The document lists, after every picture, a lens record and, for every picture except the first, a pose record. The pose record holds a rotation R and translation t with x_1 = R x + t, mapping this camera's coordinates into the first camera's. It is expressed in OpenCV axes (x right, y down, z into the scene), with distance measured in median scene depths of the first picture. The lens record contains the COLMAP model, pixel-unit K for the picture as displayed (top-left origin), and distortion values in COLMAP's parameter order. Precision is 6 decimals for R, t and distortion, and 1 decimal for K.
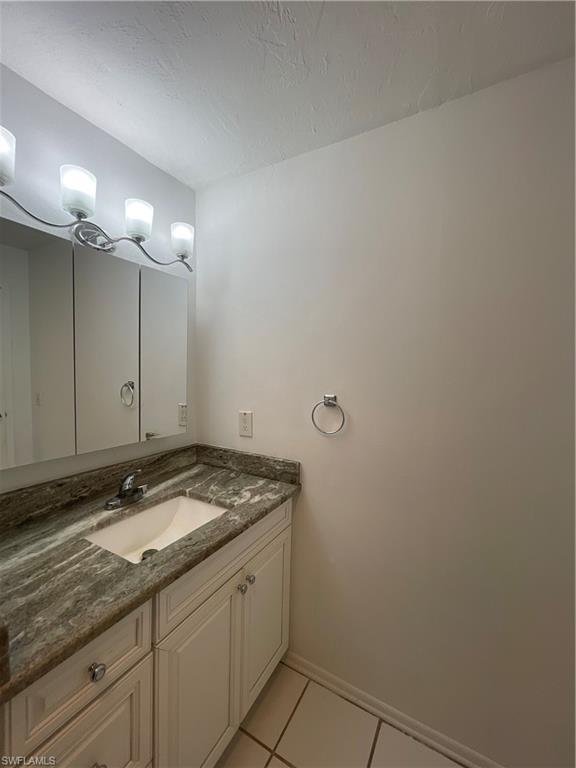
lens RADIAL K [[310.4, 0, 286.4], [0, 310.4, 384.9], [0, 0, 1]] dist [-0.008388, 0.000530]
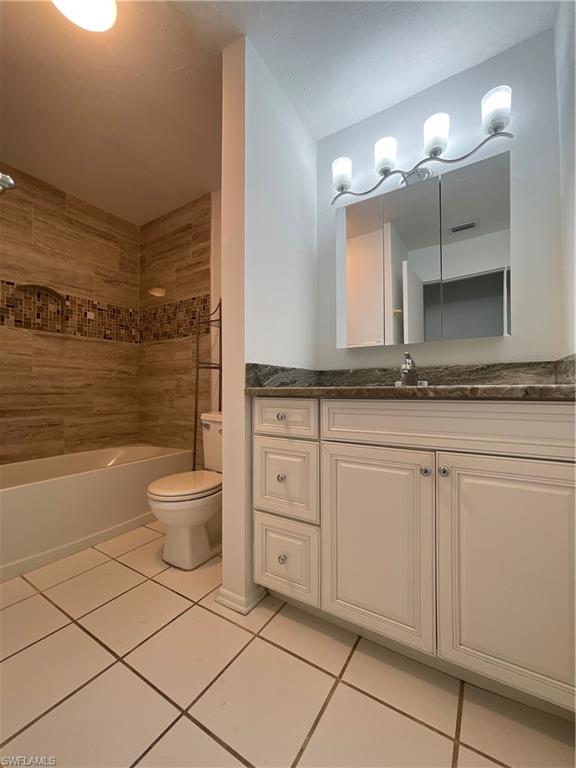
lens RADIAL K [[313.4, 0, 286.7], [0, 313.4, 386.1], [0, 0, 1]] dist [-0.002180, 0.000819]
pose [[-0.052342, -0.031103, -0.998145, 0.557701], [-0.045702, 0.998542, -0.028718, 0.360864], [0.997583, 0.044114, -0.053687, 0.503360]]
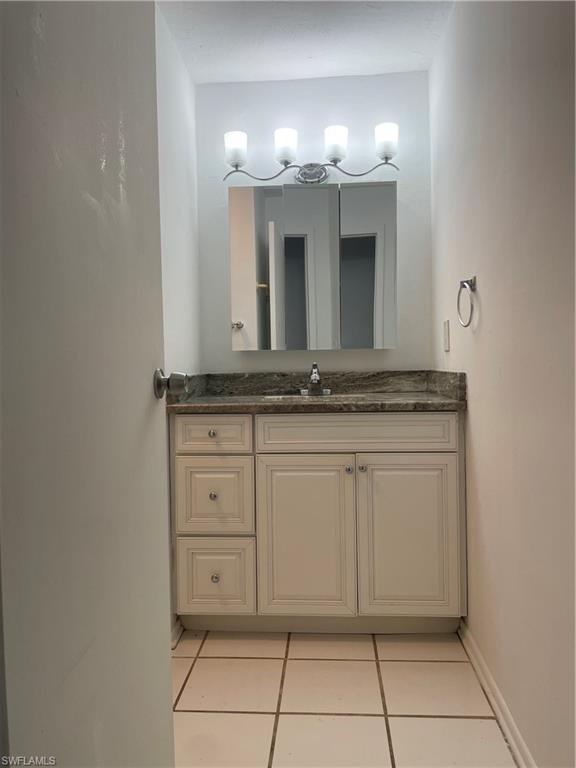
lens RADIAL K [[583.6, 0, 290.9], [0, 583.6, 381.7], [0, 0, 1]] dist [0.082968, -0.079780]
pose [[0.433570, 0.001558, -0.901118, 1.185613], [-0.017308, 0.999828, -0.006599, 0.289791], [0.900953, 0.018458, 0.433523, -0.031578]]
